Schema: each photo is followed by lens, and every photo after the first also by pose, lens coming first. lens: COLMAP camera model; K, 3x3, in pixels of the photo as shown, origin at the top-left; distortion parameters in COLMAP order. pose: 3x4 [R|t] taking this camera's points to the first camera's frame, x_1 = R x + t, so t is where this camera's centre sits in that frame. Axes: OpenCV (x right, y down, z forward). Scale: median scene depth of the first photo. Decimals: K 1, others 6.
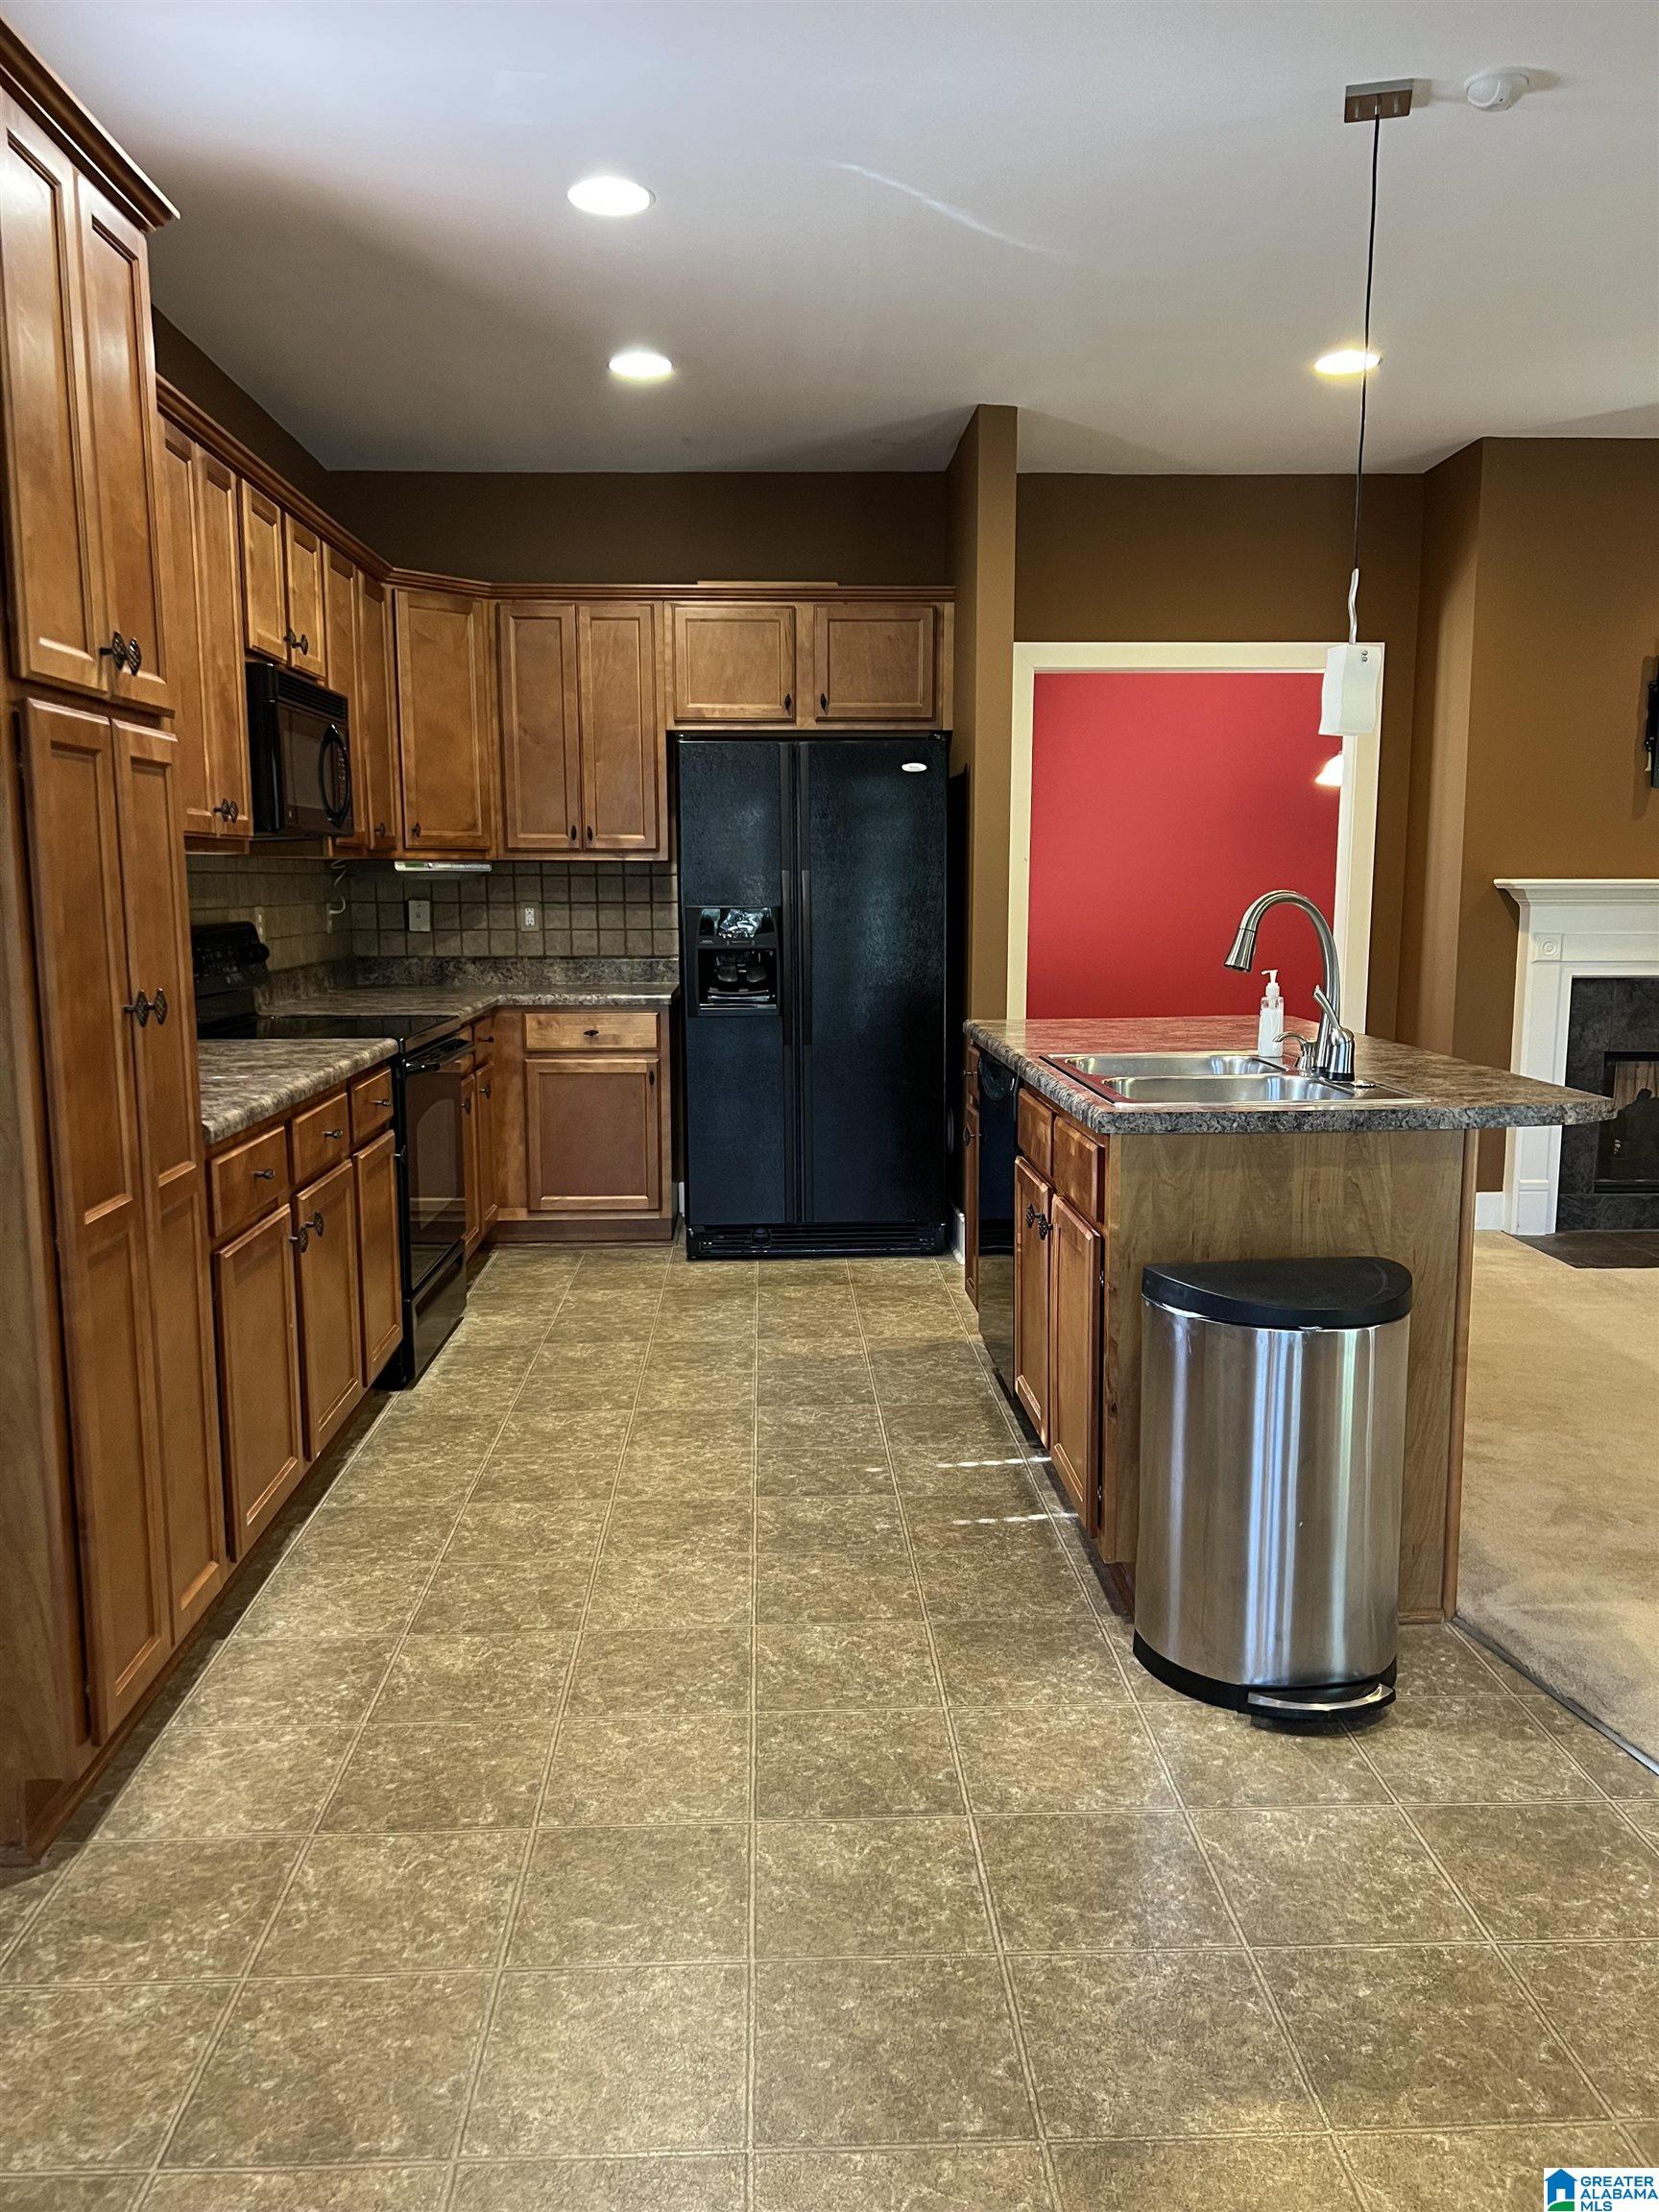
lens RADIAL K [[1675.3, 0, 827.6], [0, 1675.3, 1126.7], [0, 0, 1]] dist [0.069734, -0.062770]
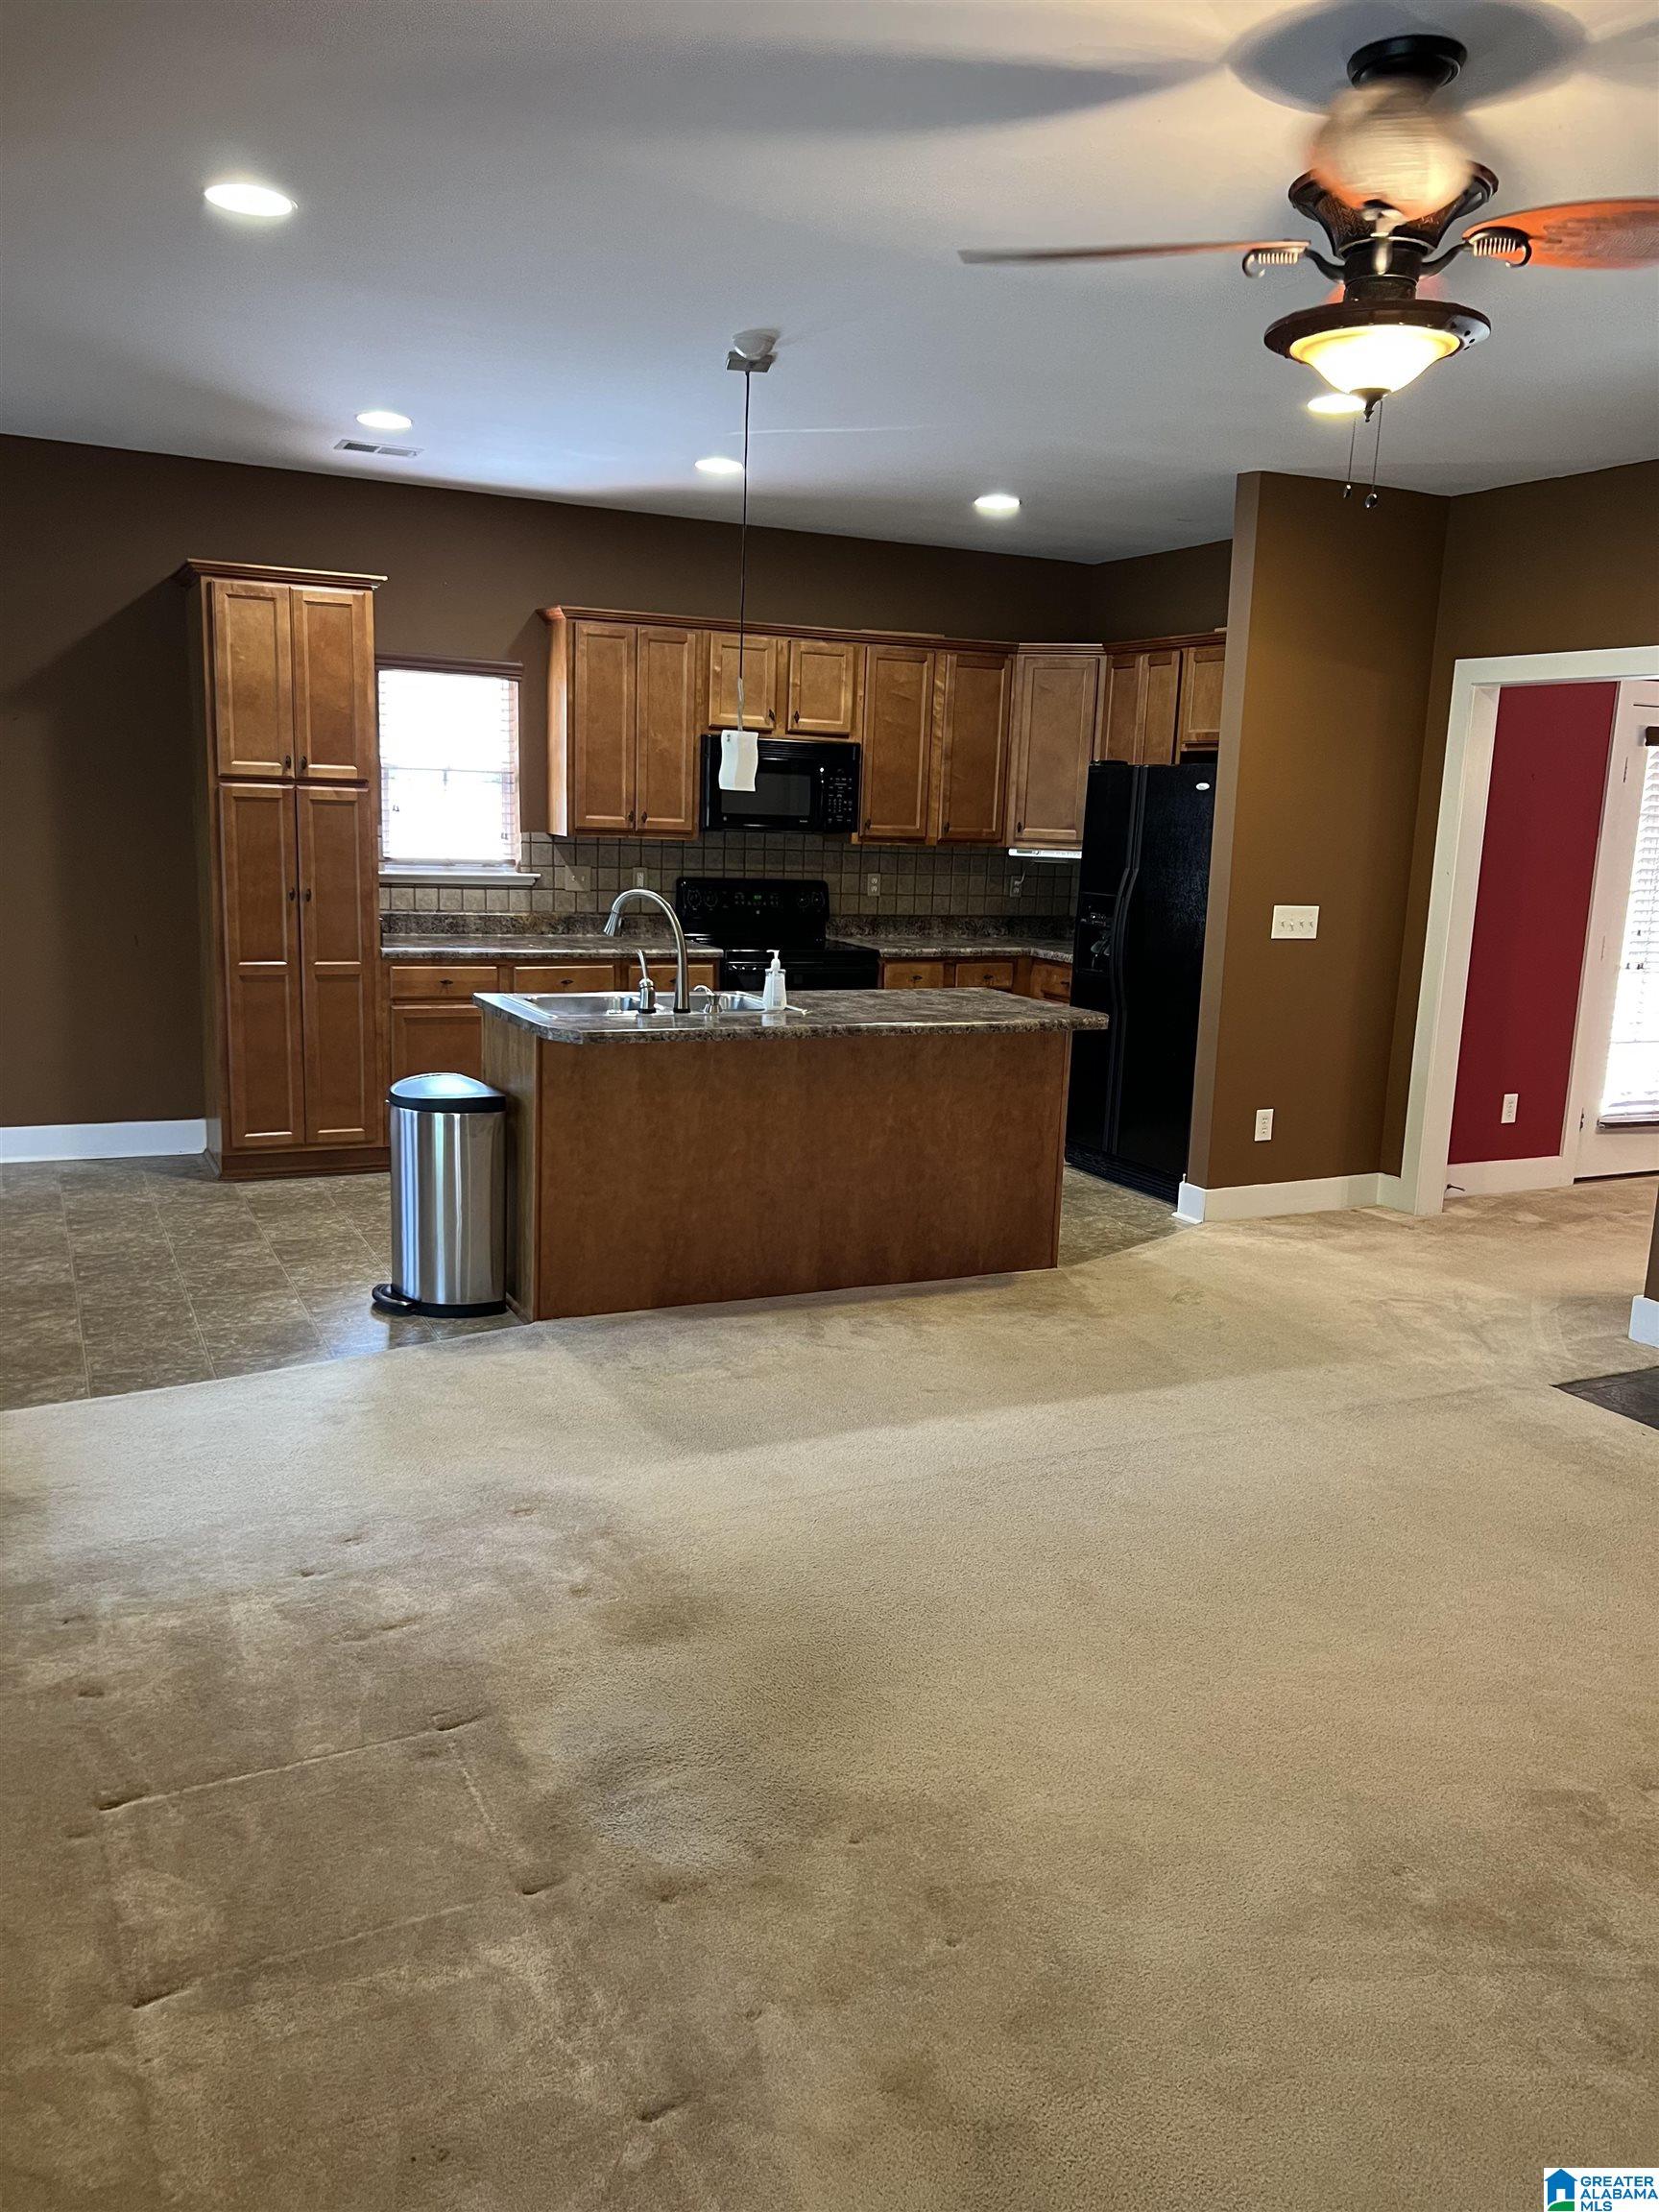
lens RADIAL K [[1675.3, 0, 827.6], [0, 1675.3, 1126.7], [0, 0, 1]] dist [0.069734, -0.062770]
pose [[0.389103, 0.196156, -0.900067, 2.445887], [-0.176100, 0.974886, 0.136333, -0.227221], [0.904205, 0.105454, 0.413874, 0.707389]]
